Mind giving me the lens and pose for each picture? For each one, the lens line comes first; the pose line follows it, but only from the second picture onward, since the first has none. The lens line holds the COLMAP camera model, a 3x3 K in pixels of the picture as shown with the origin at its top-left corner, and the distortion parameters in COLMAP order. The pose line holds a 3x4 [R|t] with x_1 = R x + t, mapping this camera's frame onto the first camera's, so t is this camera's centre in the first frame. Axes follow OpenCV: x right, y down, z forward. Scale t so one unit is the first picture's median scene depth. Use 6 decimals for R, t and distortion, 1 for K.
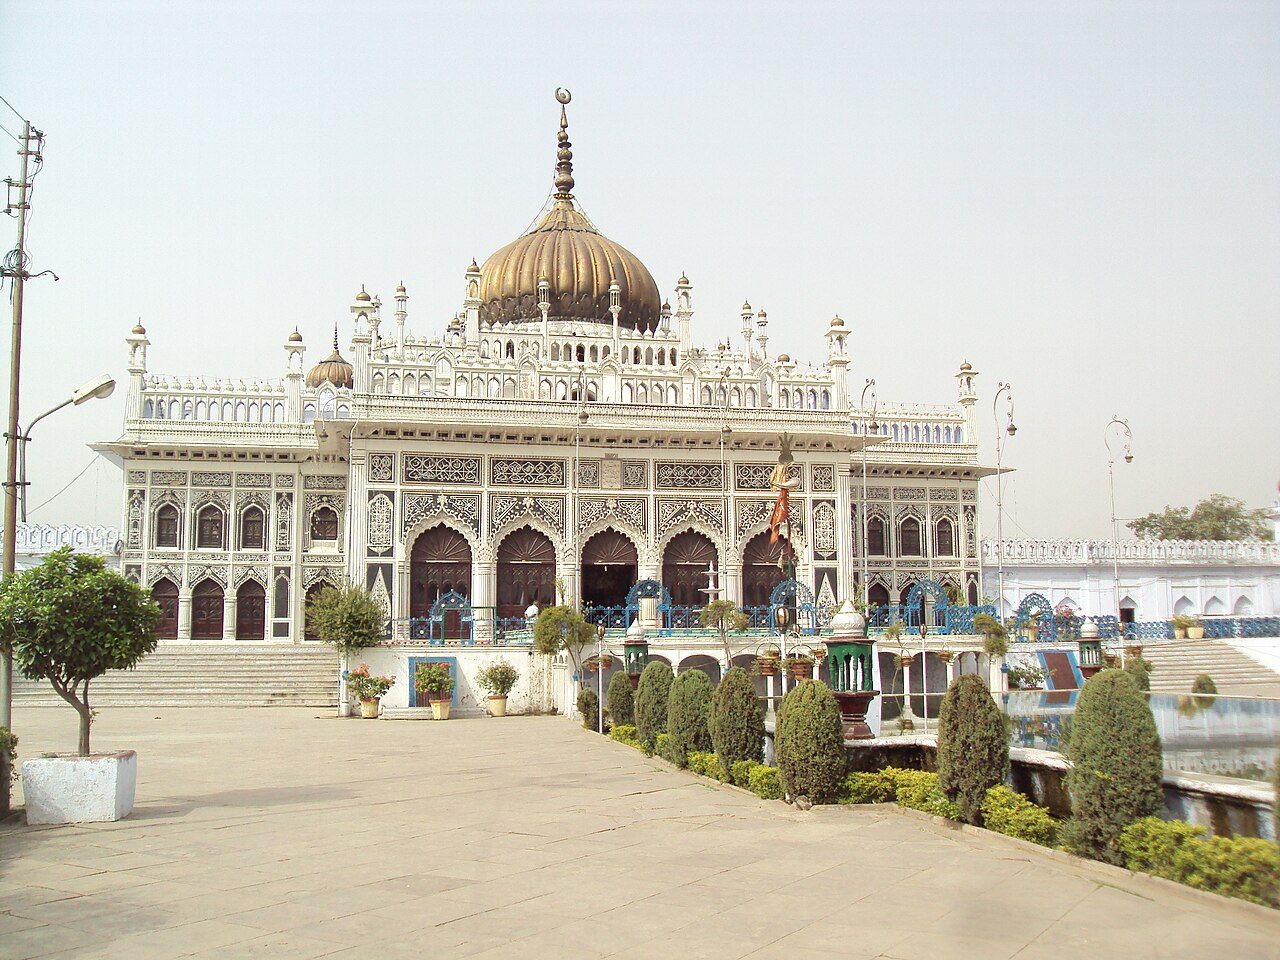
lens RADIAL K [[1231.6, 0, 618.4], [0, 1231.6, 476.5], [0, 0, 1]] dist [-0.091954, 0.001195]
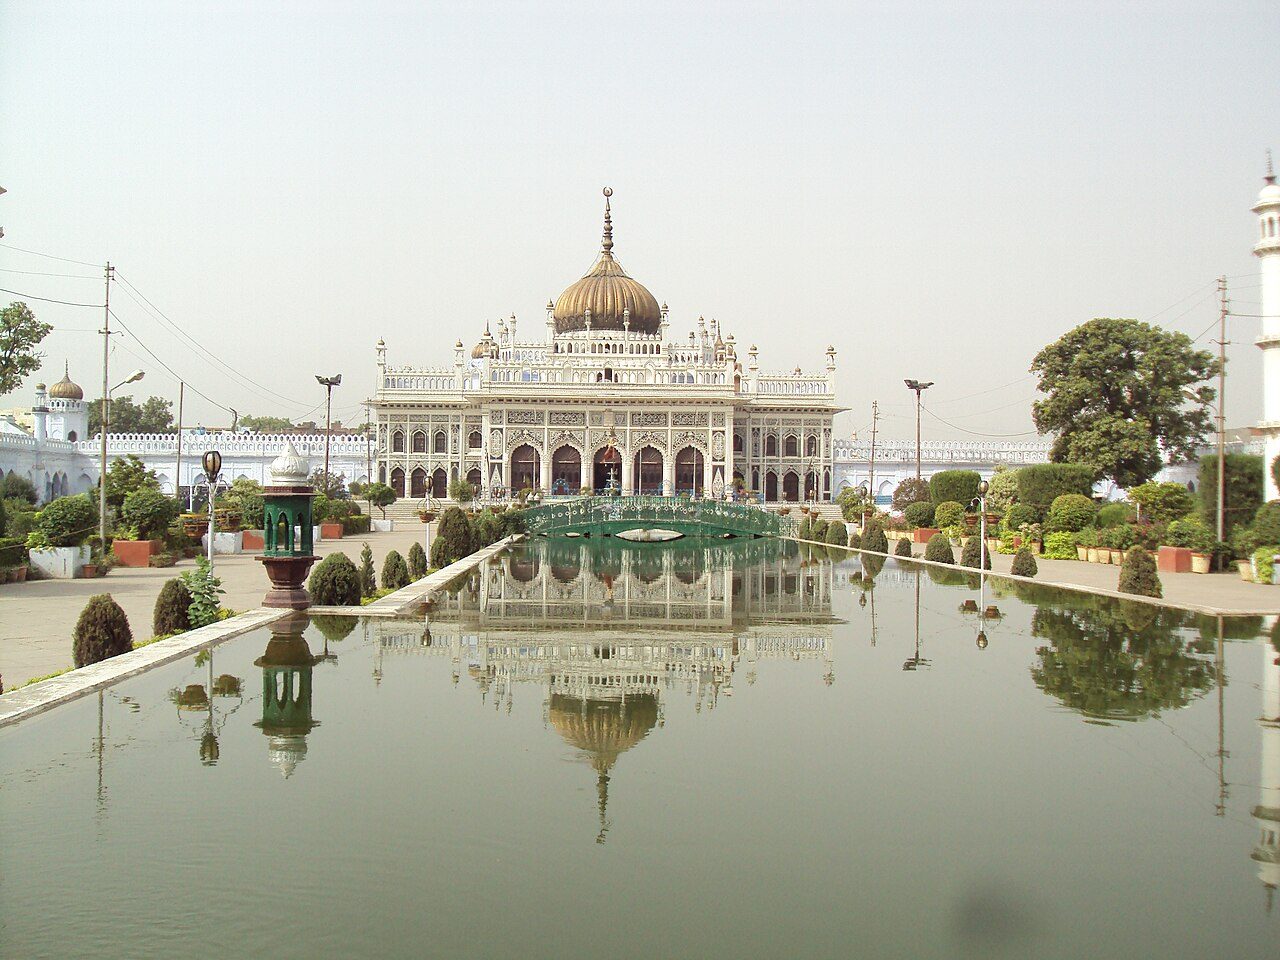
lens RADIAL K [[1231.6, 0, 618.4], [0, 1231.6, 476.5], [0, 0, 1]] dist [-0.091954, 0.001195]
pose [[0.984064, 0.010066, -0.177531, 0.345029], [0.010122, 0.993607, 0.112443, -0.125629], [0.177528, -0.112448, 0.977670, -0.919781]]
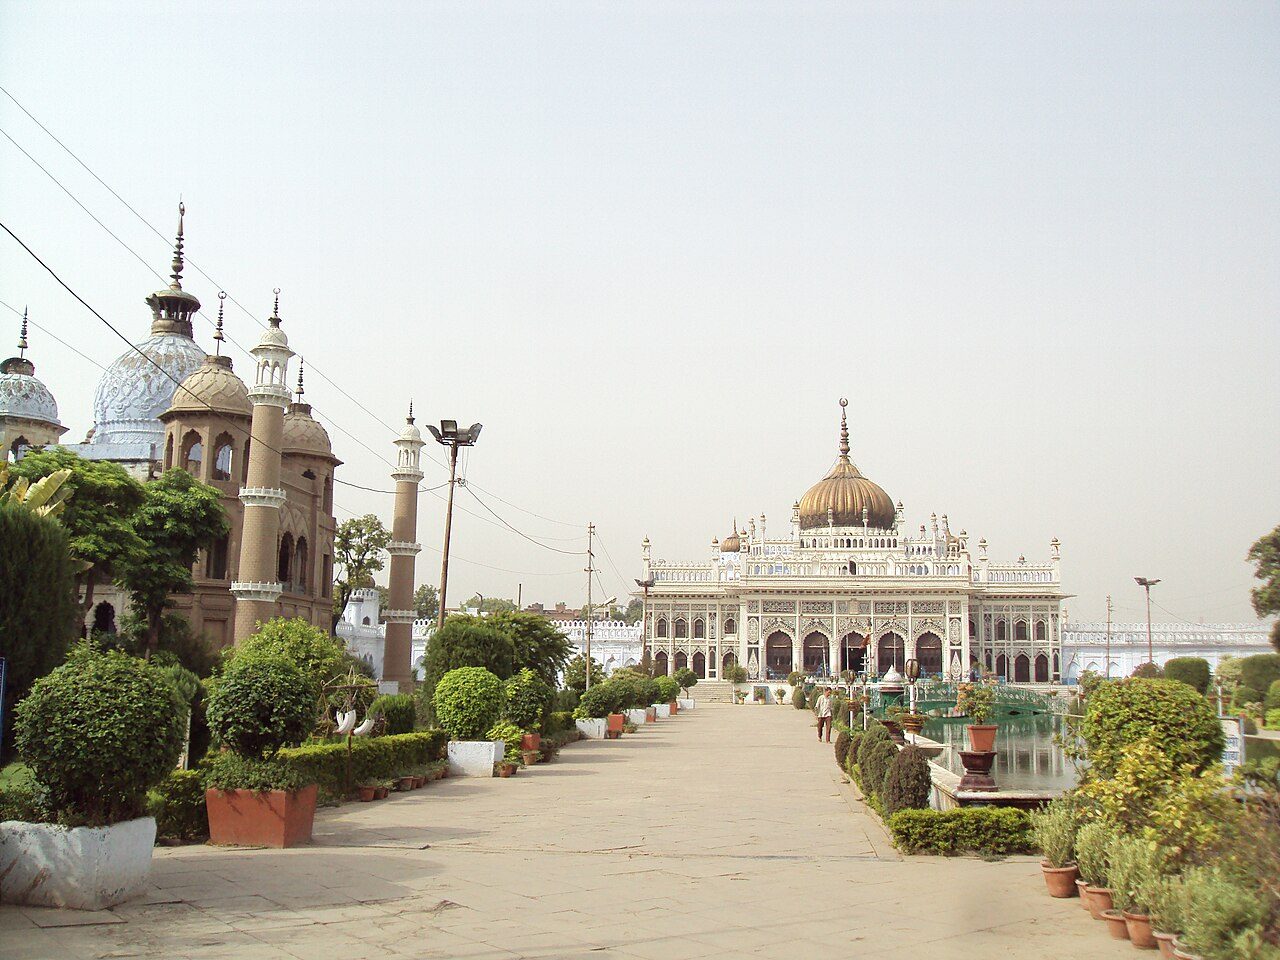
lens RADIAL K [[1231.6, 0, 618.4], [0, 1231.6, 476.5], [0, 0, 1]] dist [-0.091954, 0.001195]
pose [[0.944133, -0.034138, -0.327791, 0.308060], [0.024586, 0.999145, -0.033242, -0.164921], [0.328646, 0.023326, 0.944165, -1.177902]]
